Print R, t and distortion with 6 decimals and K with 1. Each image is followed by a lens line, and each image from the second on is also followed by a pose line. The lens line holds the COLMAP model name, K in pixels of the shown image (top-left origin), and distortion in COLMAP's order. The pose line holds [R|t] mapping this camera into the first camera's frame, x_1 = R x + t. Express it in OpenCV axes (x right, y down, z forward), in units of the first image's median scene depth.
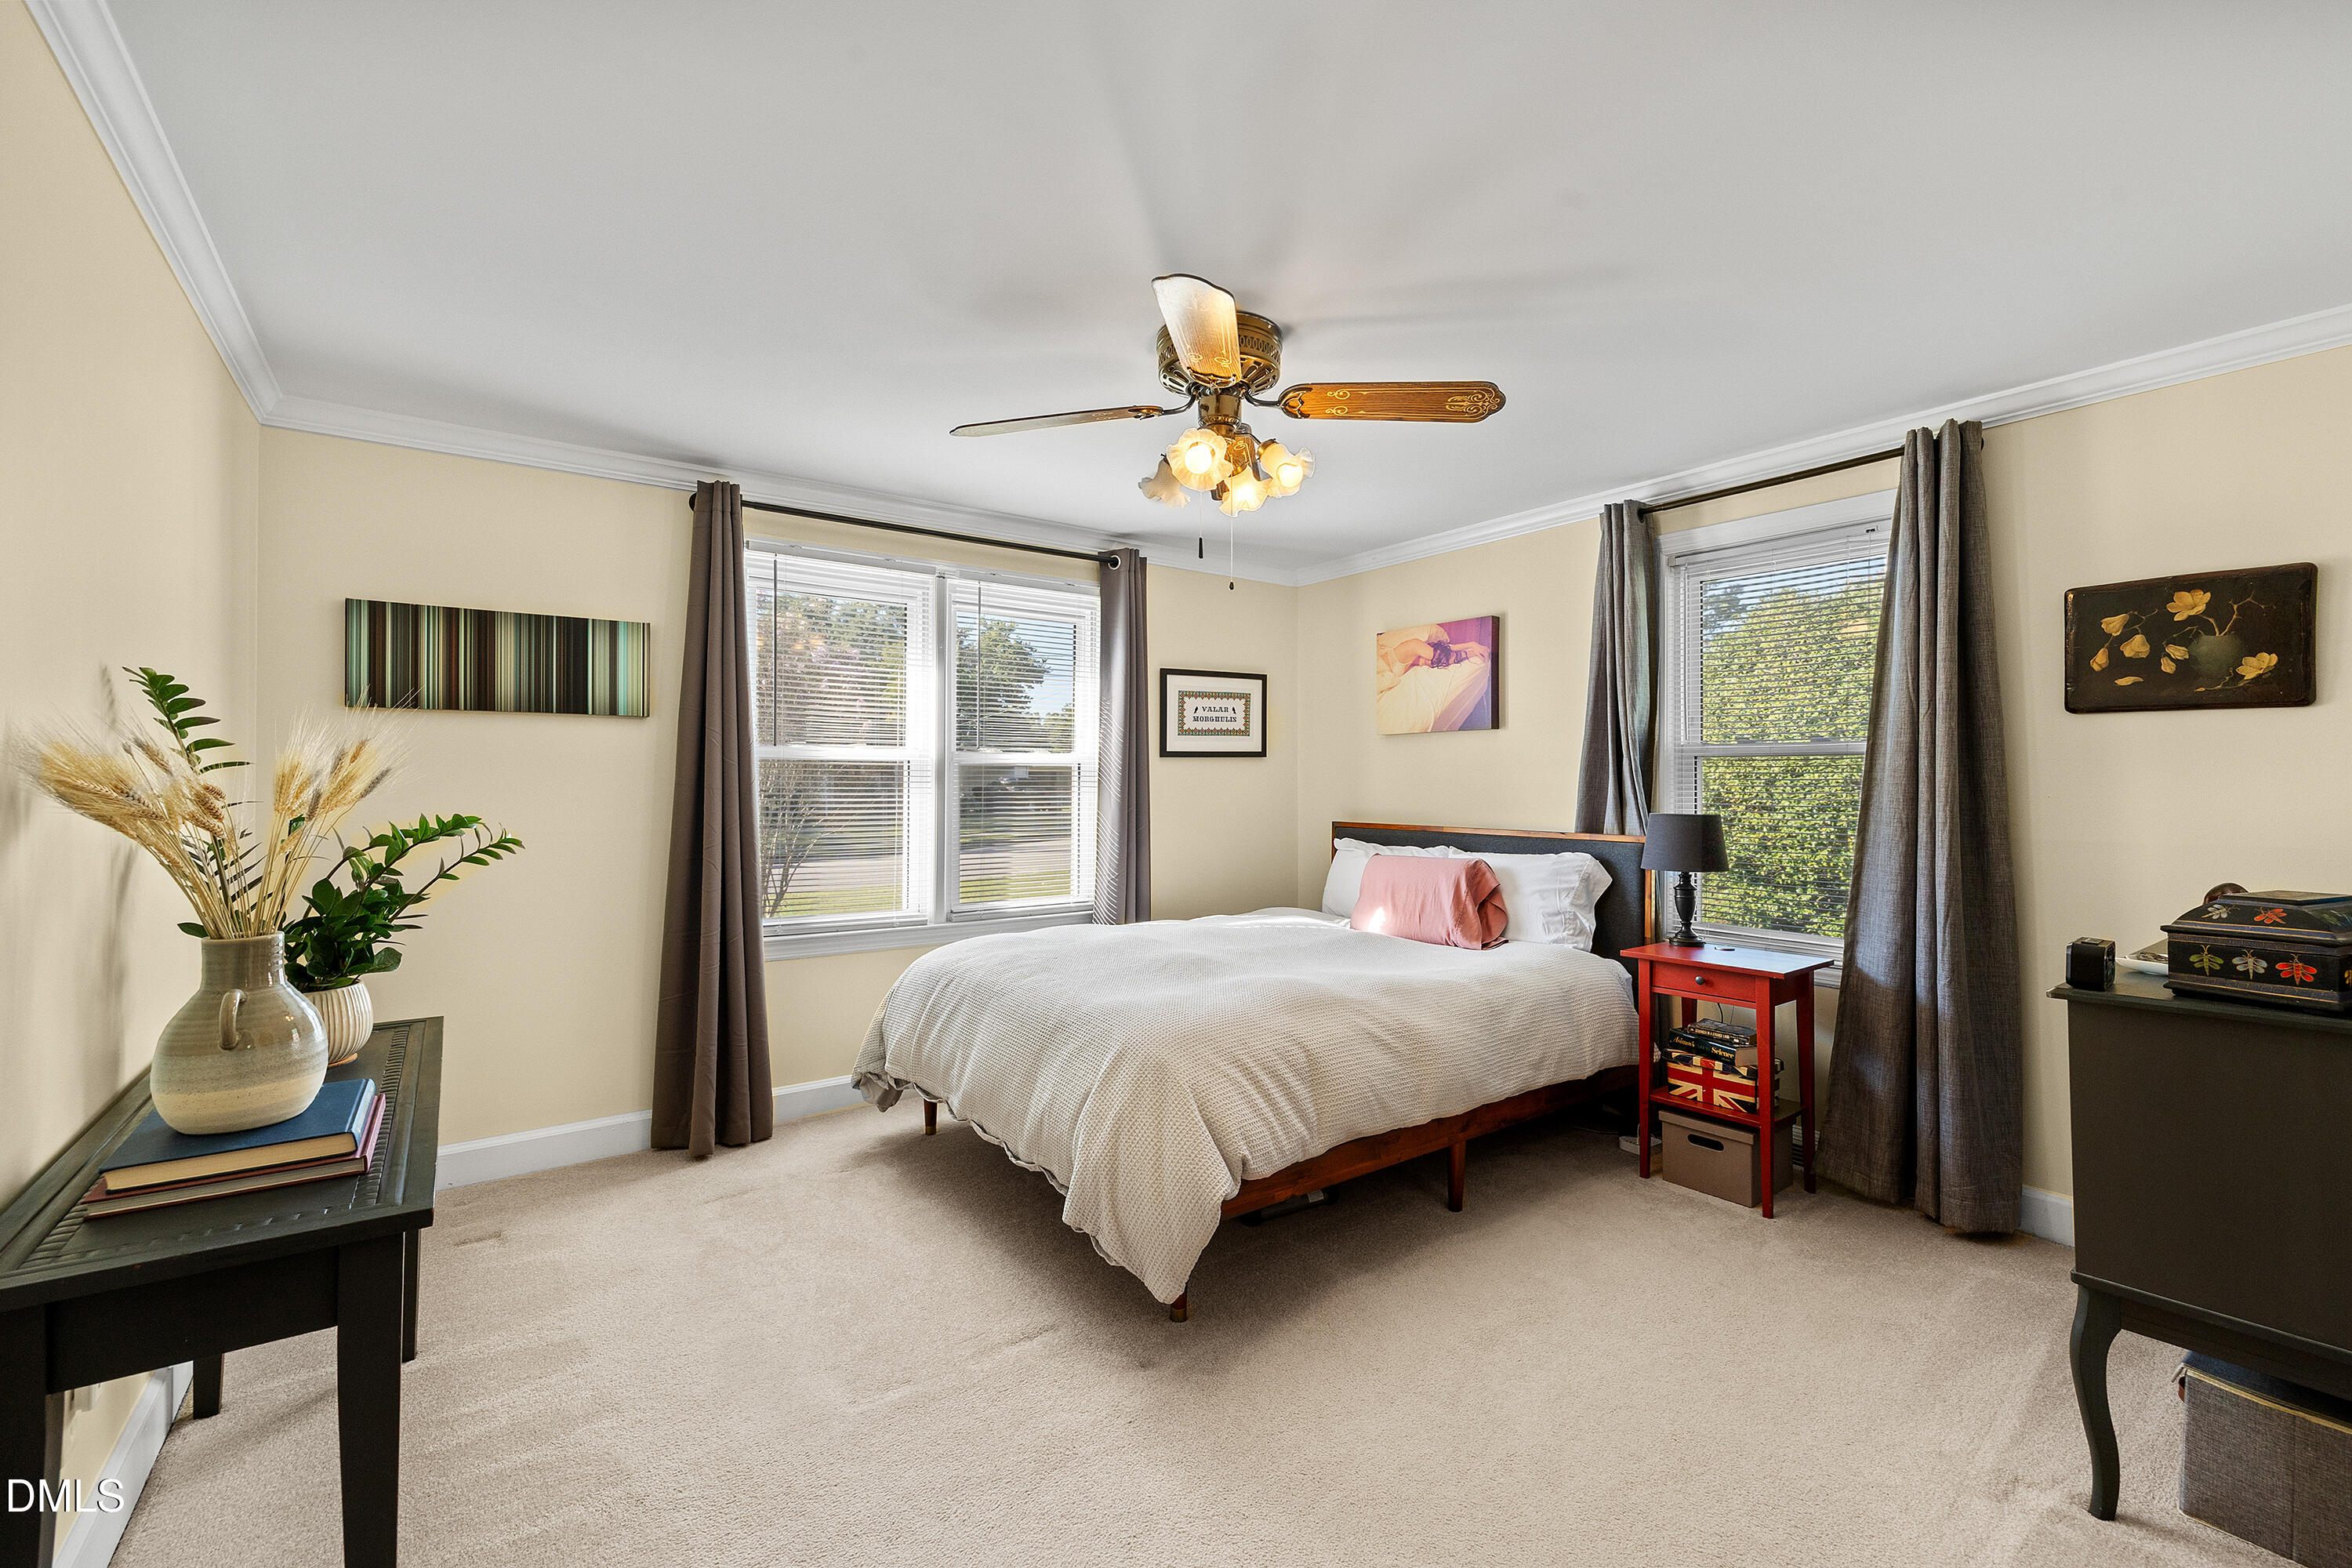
lens RADIAL K [[996.7, 0, 1165.6], [0, 996.7, 776.1], [0, 0, 1]] dist [0.002294, 0.000603]
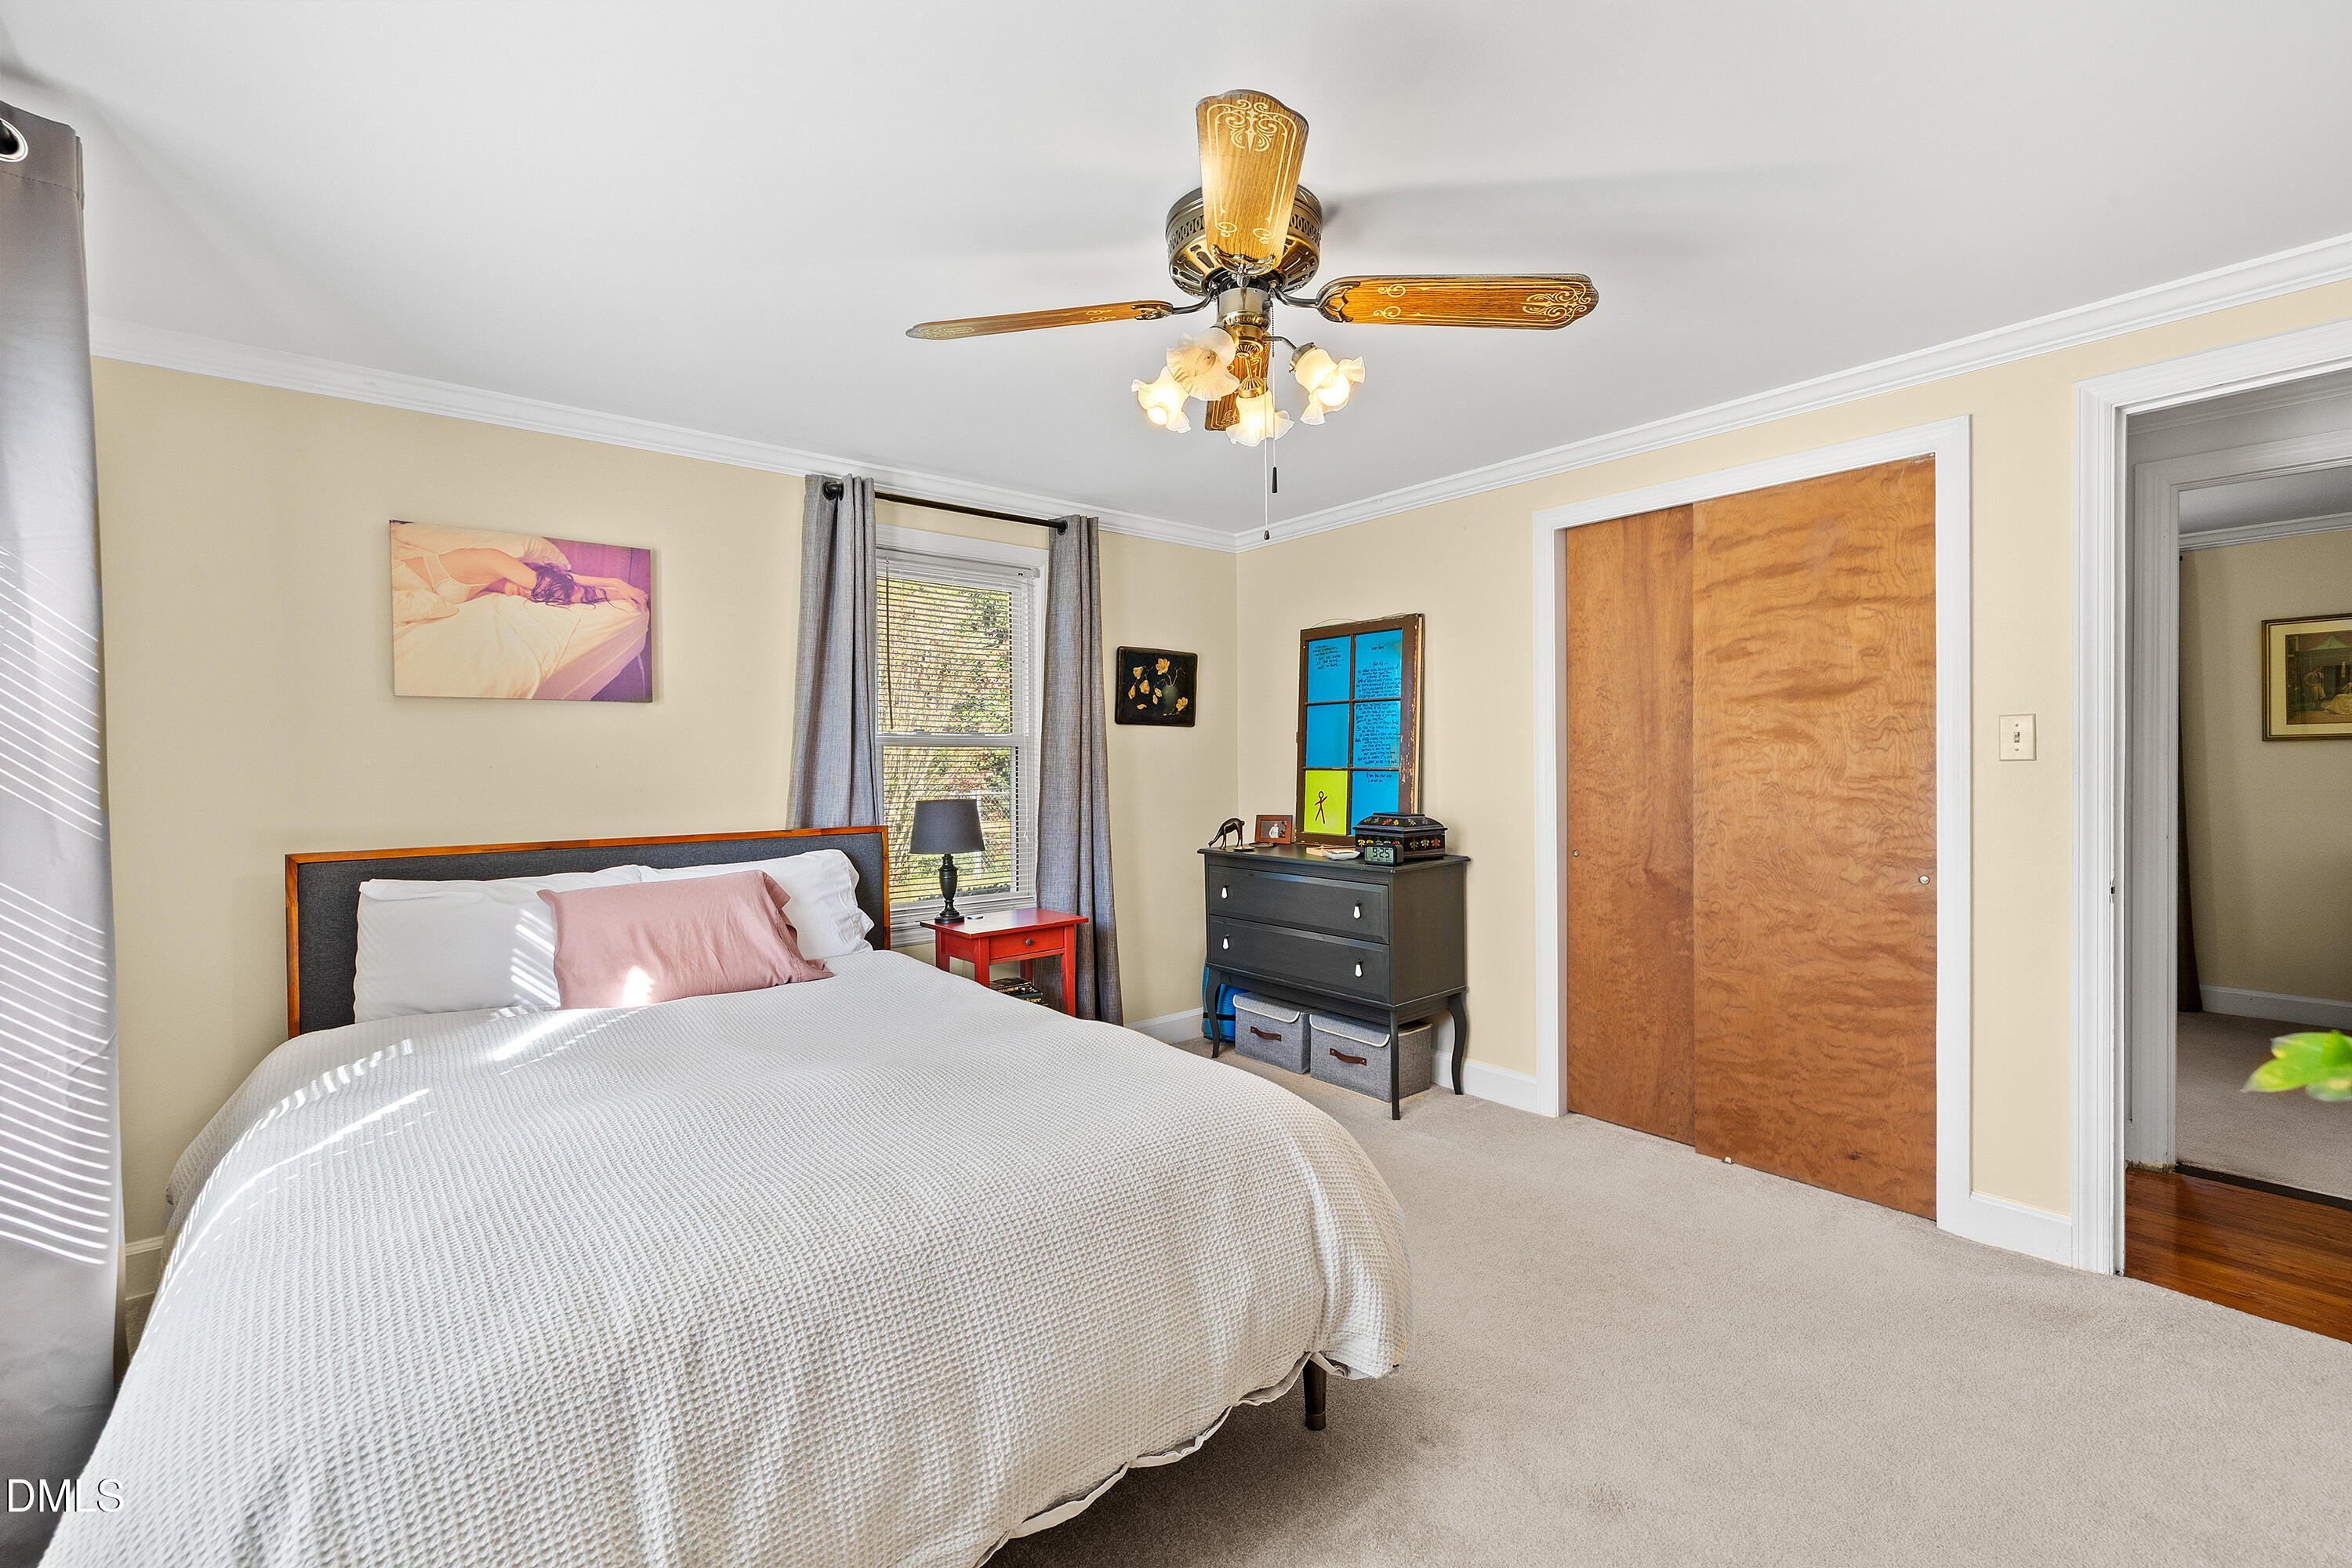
lens RADIAL K [[996.7, 0, 1165.6], [0, 996.7, 776.1], [0, 0, 1]] dist [0.002294, 0.000603]
pose [[-0.064206, -0.011573, 0.997870, -0.619383], [0.005423, 0.999914, 0.011945, 0.001617], [-0.997922, 0.006179, -0.064138, 0.922590]]
